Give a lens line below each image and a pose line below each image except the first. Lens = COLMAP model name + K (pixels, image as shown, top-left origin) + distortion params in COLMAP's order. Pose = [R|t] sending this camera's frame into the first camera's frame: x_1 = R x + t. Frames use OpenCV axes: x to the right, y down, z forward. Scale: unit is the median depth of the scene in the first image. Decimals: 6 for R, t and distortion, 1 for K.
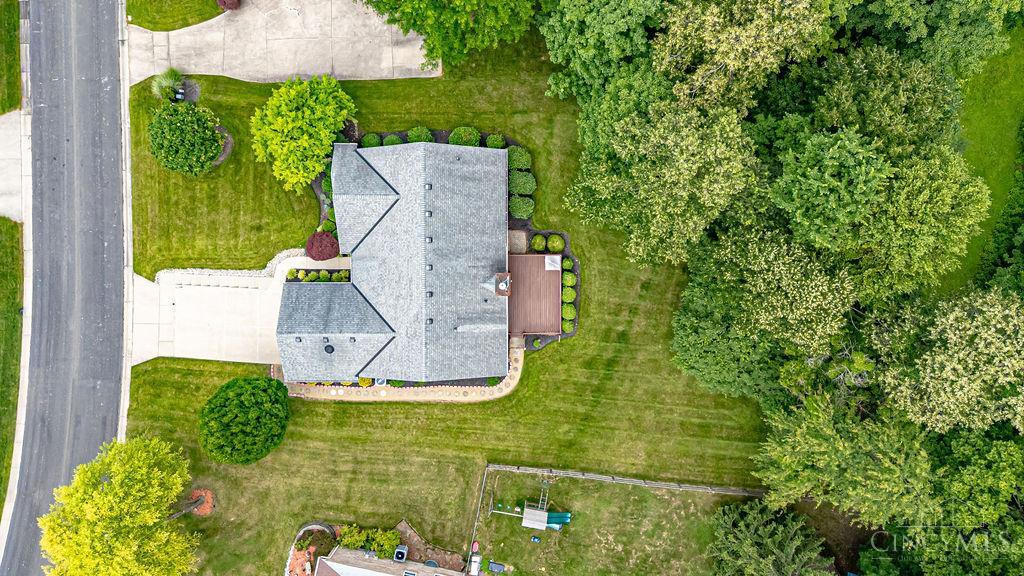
lens RADIAL K [[751.4, 0, 517.2], [0, 751.4, 287.0], [0, 0, 1]] dist [0.068040, -0.054308]
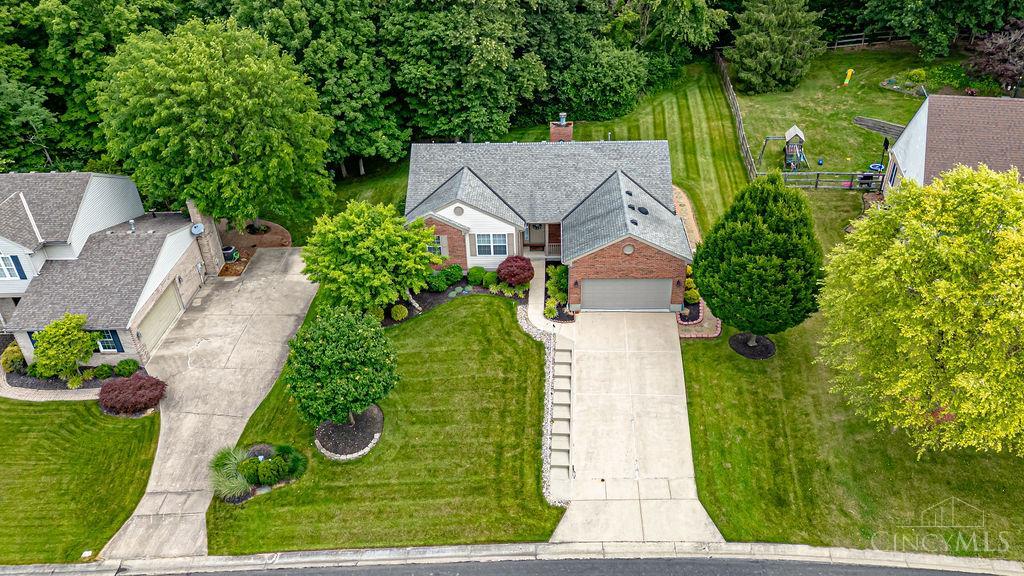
lens RADIAL K [[751.4, 0, 517.2], [0, 751.4, 287.0], [0, 0, 1]] dist [0.068040, -0.054308]
pose [[0.041944, -0.516577, 0.855213, -0.959488], [0.997794, -0.022419, -0.062479, -0.003828], [0.051448, 0.855947, 0.514497, 0.628937]]
